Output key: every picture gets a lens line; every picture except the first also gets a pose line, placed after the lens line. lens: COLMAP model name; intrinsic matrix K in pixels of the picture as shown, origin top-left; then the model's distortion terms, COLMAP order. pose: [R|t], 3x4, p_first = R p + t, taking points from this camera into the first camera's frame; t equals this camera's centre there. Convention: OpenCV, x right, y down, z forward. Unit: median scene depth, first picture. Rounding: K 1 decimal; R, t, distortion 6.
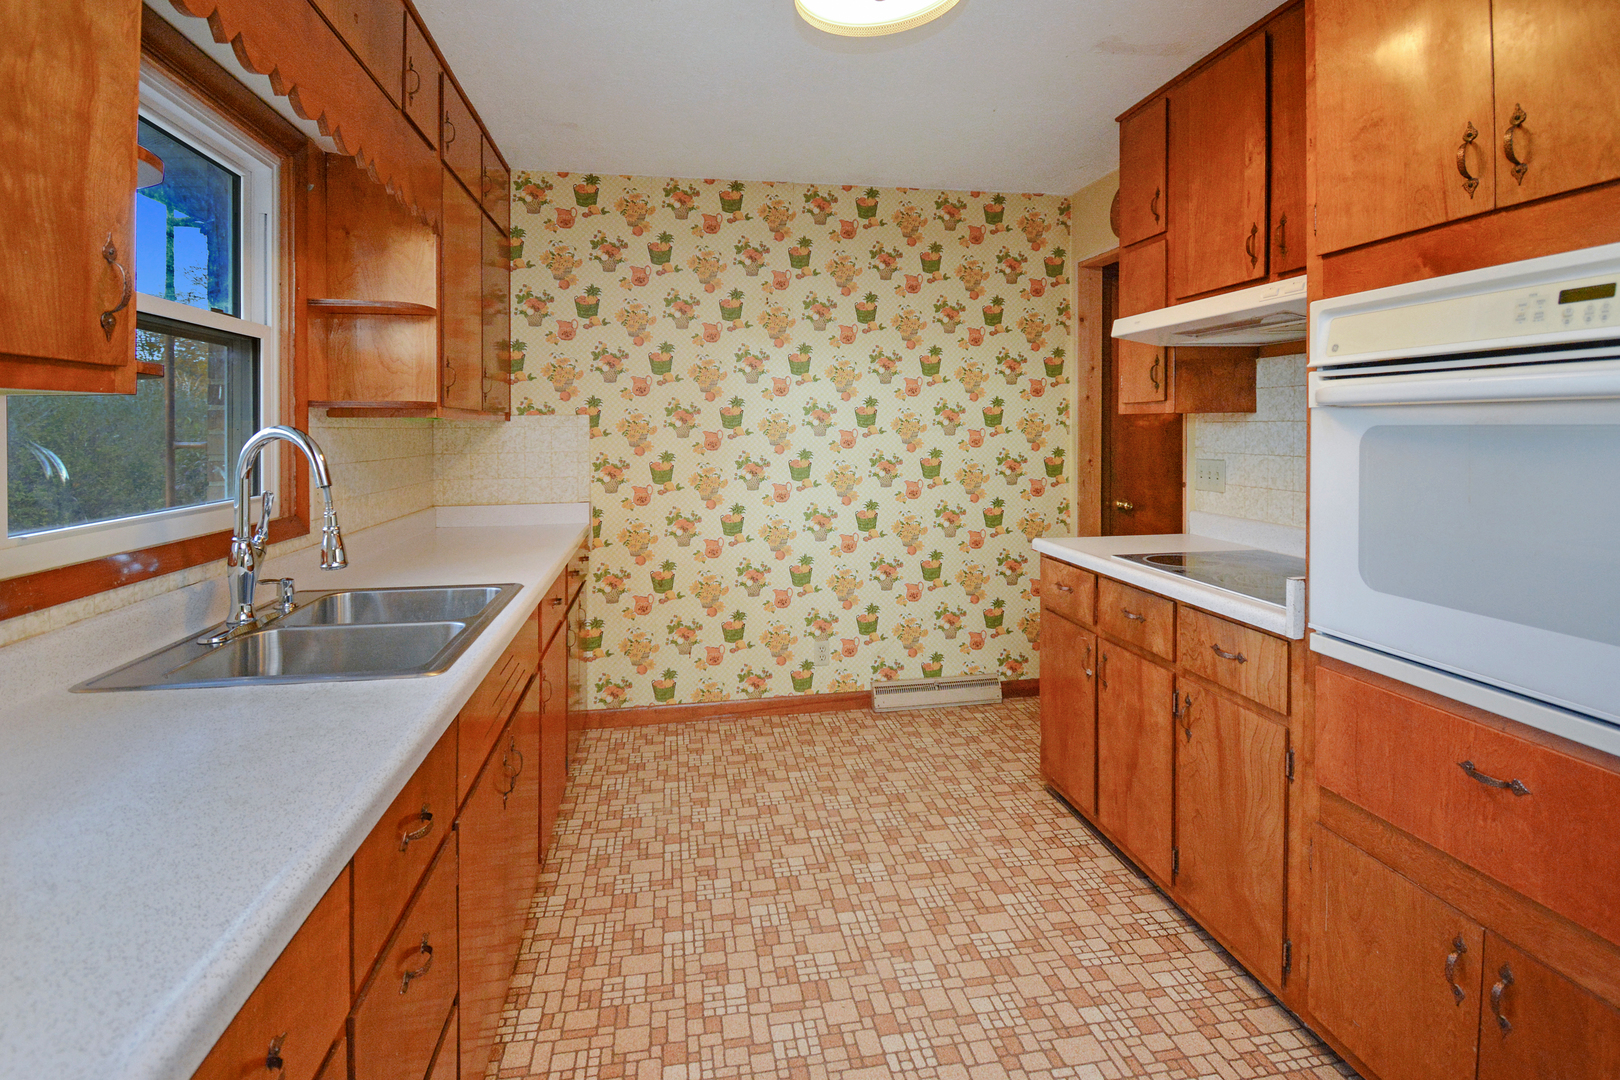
lens RADIAL K [[847.8, 0, 846.8], [0, 847.8, 427.8], [0, 0, 1]] dist [0.000905, -0.006741]
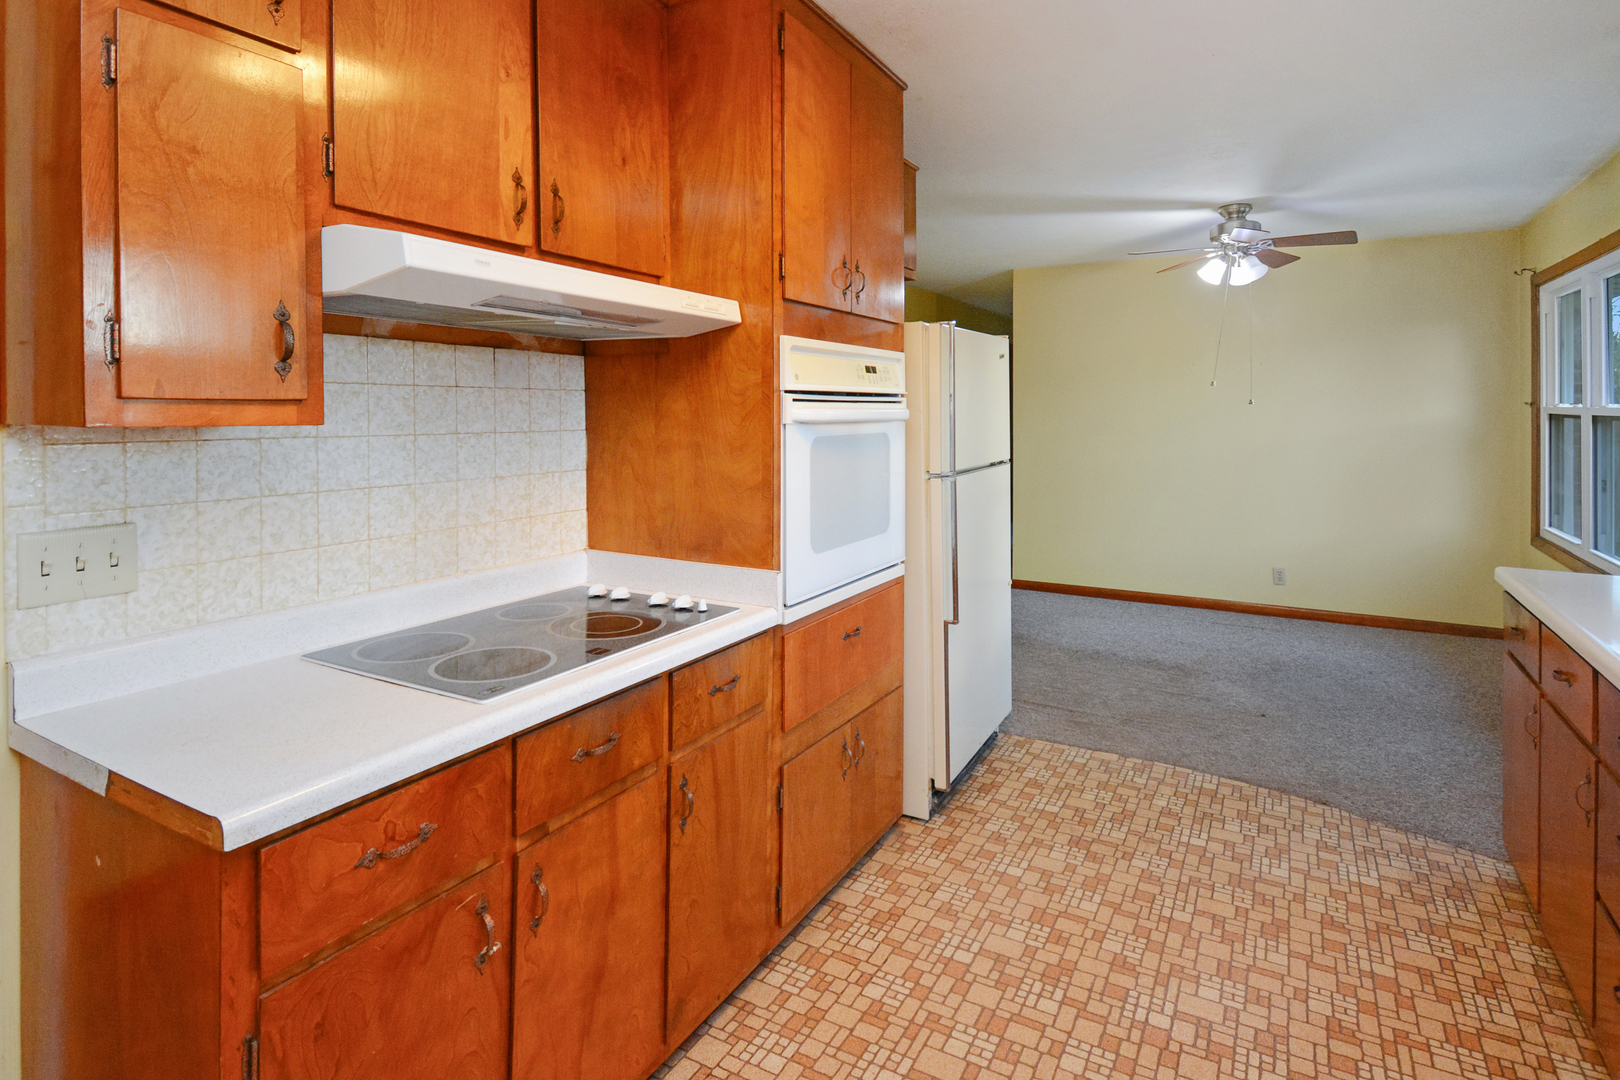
lens RADIAL K [[847.8, 0, 764.5], [0, 847.8, 426.0], [0, 0, 1]] dist [0.000905, -0.006741]
pose [[-0.752343, 0.000697, 0.658772, -0.128633], [0.004842, 0.999978, 0.004472, -0.010597], [-0.658754, 0.006554, -0.752330, 0.999113]]
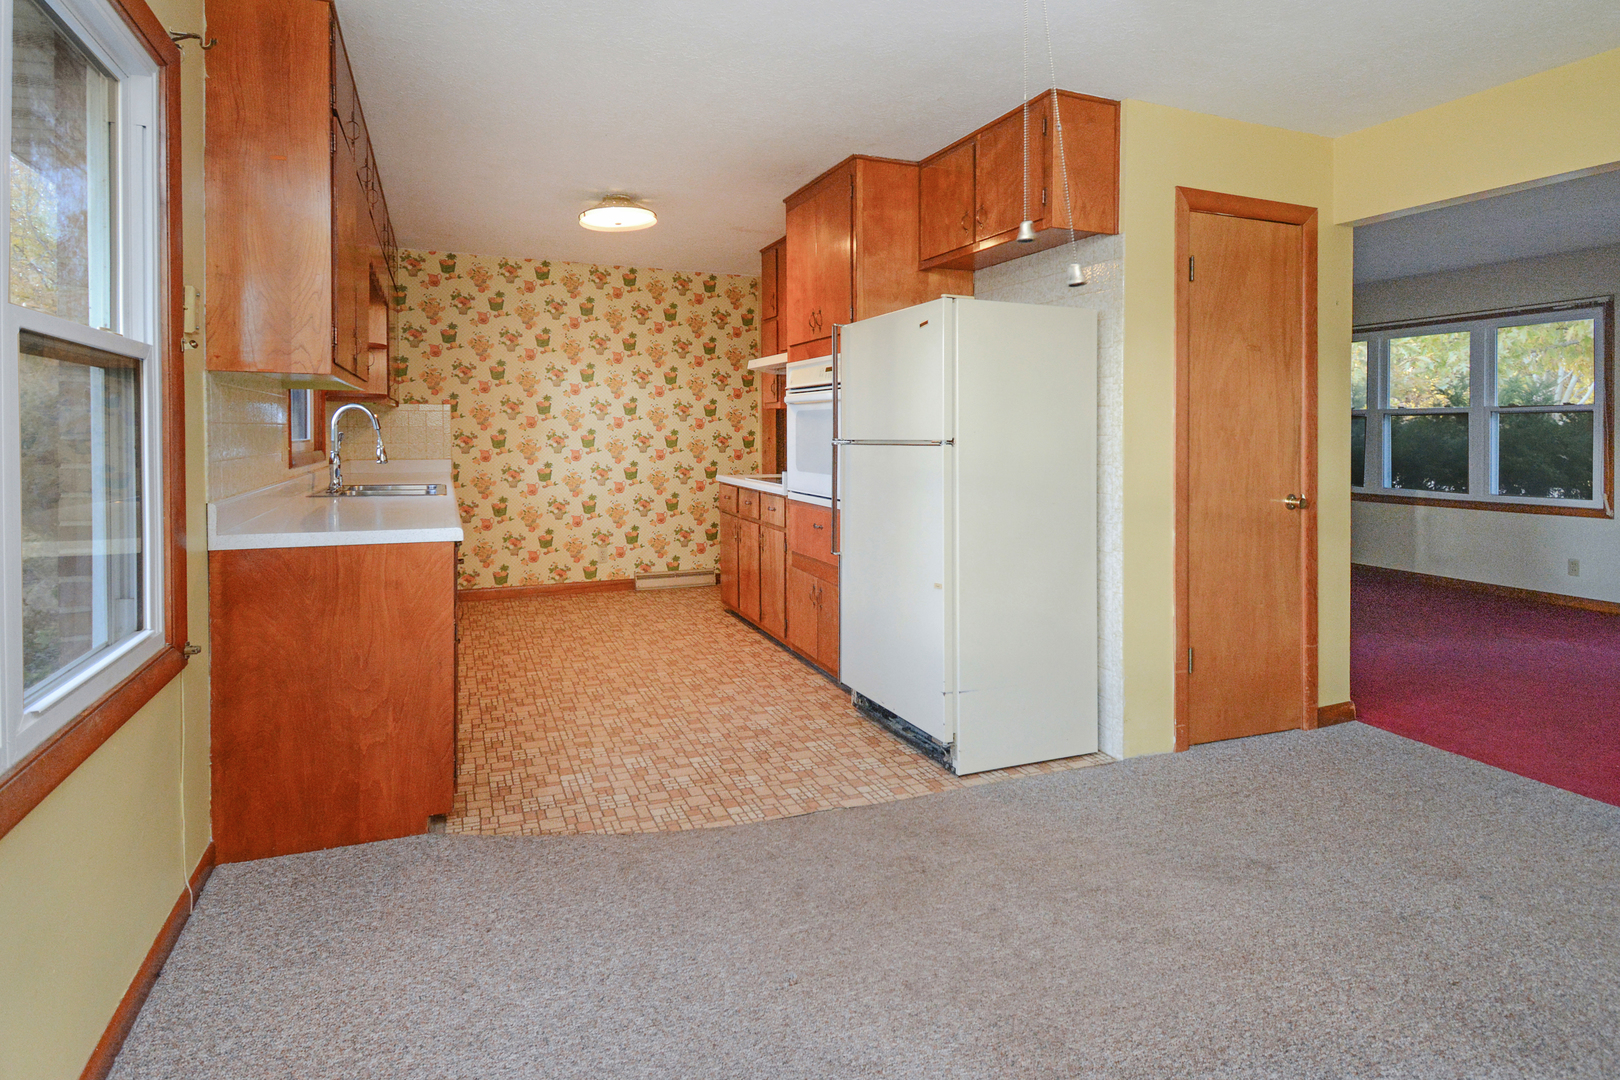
lens RADIAL K [[847.8, 0, 848.8], [0, 847.8, 489.9], [0, 0, 1]] dist [0.000905, -0.006741]
pose [[0.966830, -0.005878, 0.255353, 0.013320], [-0.012113, 0.997555, 0.068823, 0.026415], [-0.255133, -0.069633, 0.964395, -0.737809]]
